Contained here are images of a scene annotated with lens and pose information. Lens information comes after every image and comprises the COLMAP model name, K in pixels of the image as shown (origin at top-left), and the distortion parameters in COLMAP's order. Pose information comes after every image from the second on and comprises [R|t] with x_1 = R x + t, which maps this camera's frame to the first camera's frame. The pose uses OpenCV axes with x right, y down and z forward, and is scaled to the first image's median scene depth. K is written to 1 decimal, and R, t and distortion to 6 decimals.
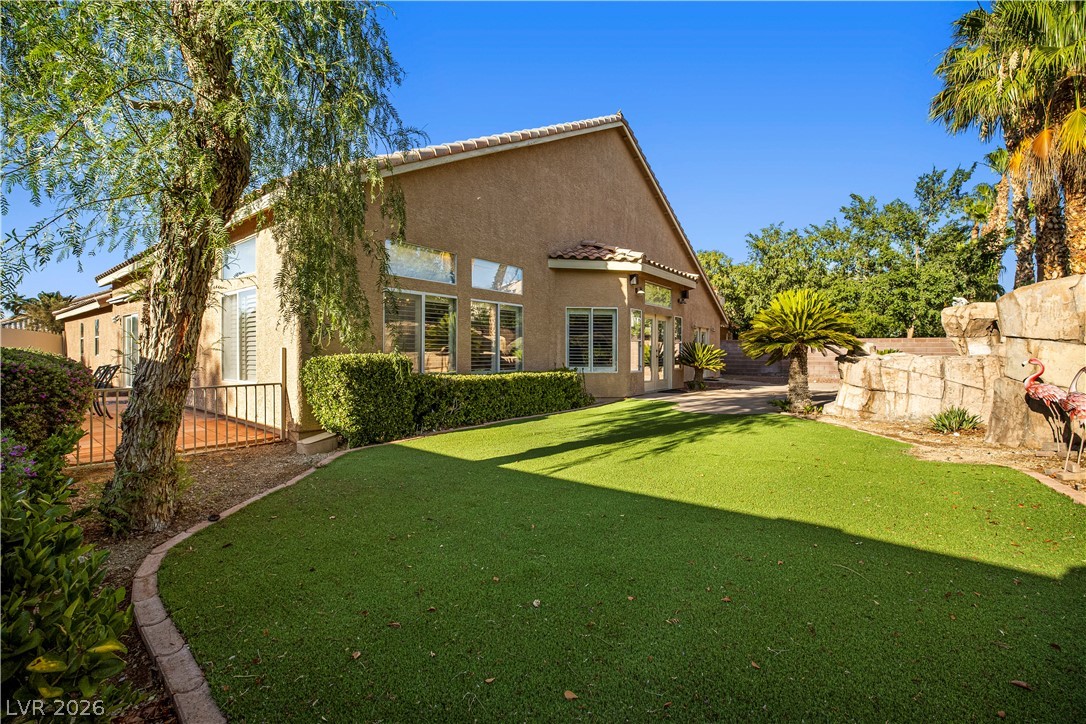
lens RADIAL K [[471.6, 0, 540.3], [0, 471.6, 362.0], [0, 0, 1]] dist [-0.000740, 0.000702]
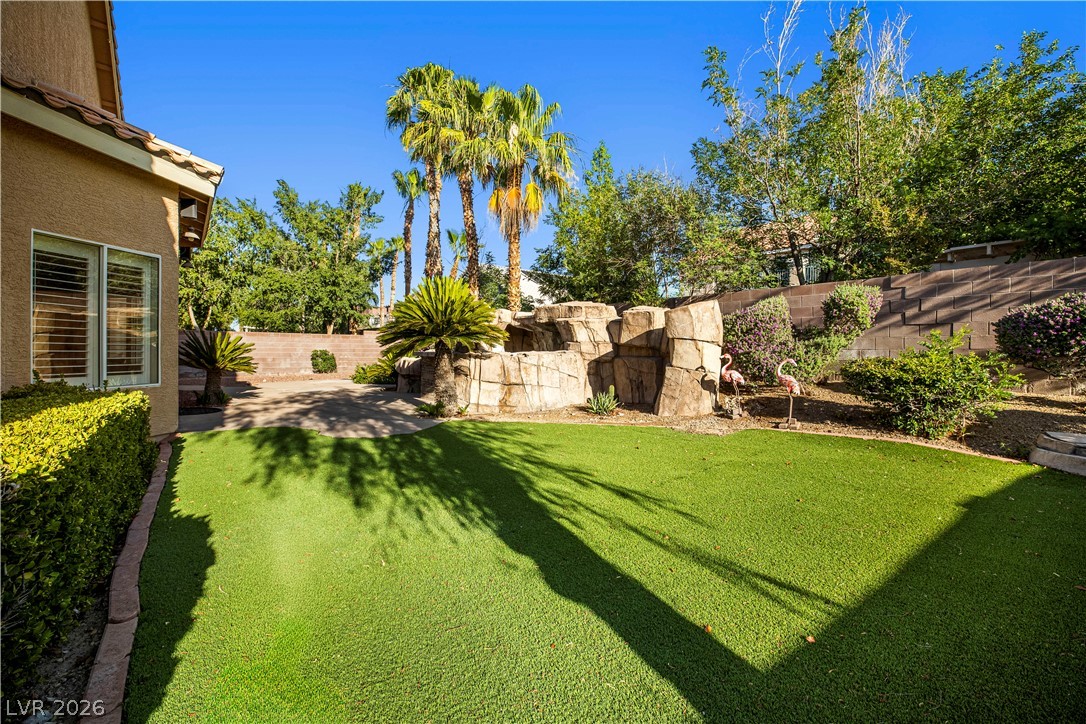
lens RADIAL K [[471.6, 0, 541.7], [0, 471.6, 351.9], [0, 0, 1]] dist [-0.000740, 0.000702]
pose [[0.269031, -0.001057, 0.963131, -0.214797], [0.010899, 0.999939, -0.001947, -0.007821], [-0.963070, 0.011021, 0.269026, 0.489780]]
